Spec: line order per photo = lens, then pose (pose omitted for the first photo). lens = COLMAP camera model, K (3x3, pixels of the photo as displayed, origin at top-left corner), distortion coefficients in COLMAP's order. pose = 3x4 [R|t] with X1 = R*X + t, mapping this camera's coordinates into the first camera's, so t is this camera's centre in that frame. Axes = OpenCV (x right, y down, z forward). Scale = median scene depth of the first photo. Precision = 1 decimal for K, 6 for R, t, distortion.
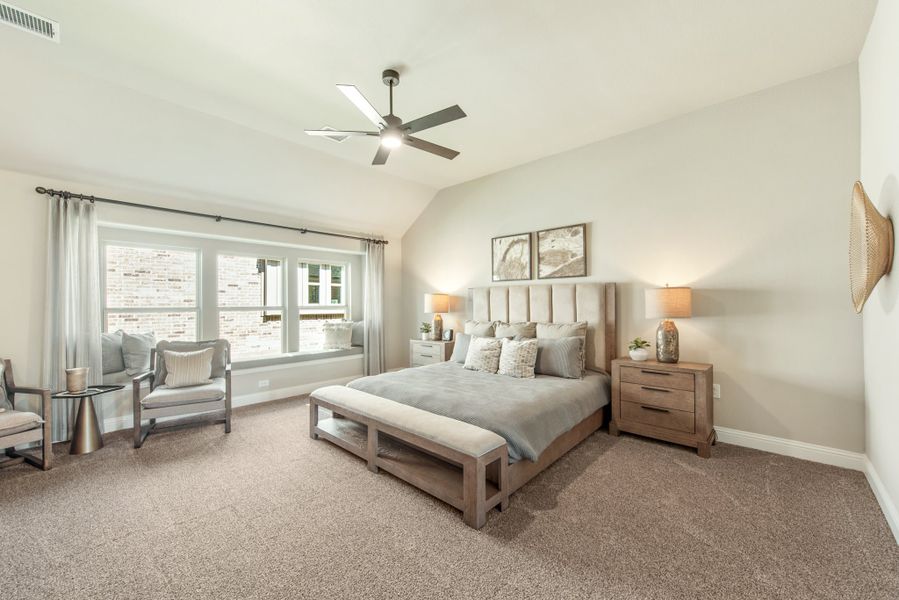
lens RADIAL K [[359.0, 0, 448.8], [0, 359.0, 303.8], [0, 0, 1]] dist [-0.001866, -0.000033]
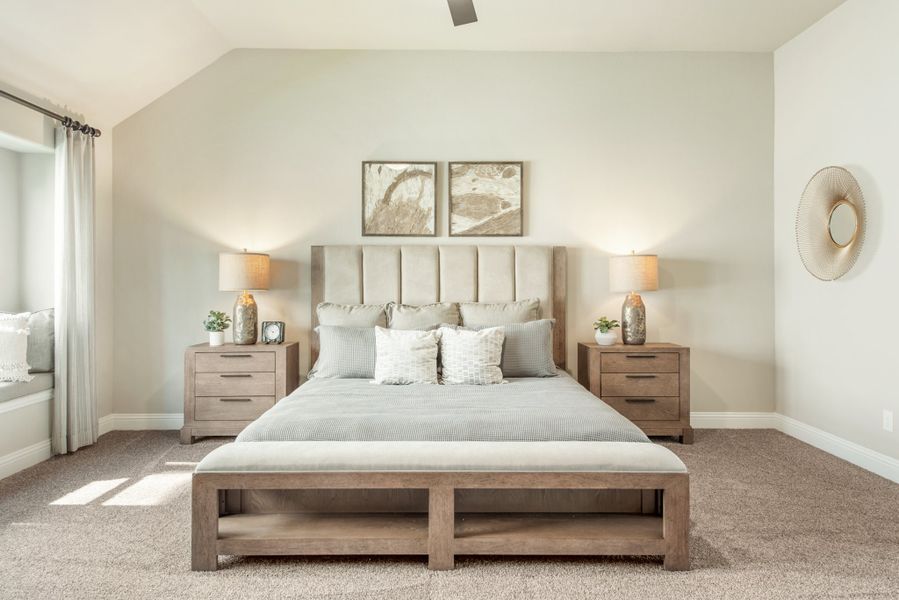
lens RADIAL K [[620.3, 0, 450.3], [0, 620.3, 294.1], [0, 0, 1]] dist [0.018919, -0.002954]
pose [[0.718191, -0.006189, 0.695819, -0.555119], [-0.003759, 0.999911, 0.012773, 0.022403], [-0.695836, -0.011788, 0.718104, 0.203122]]
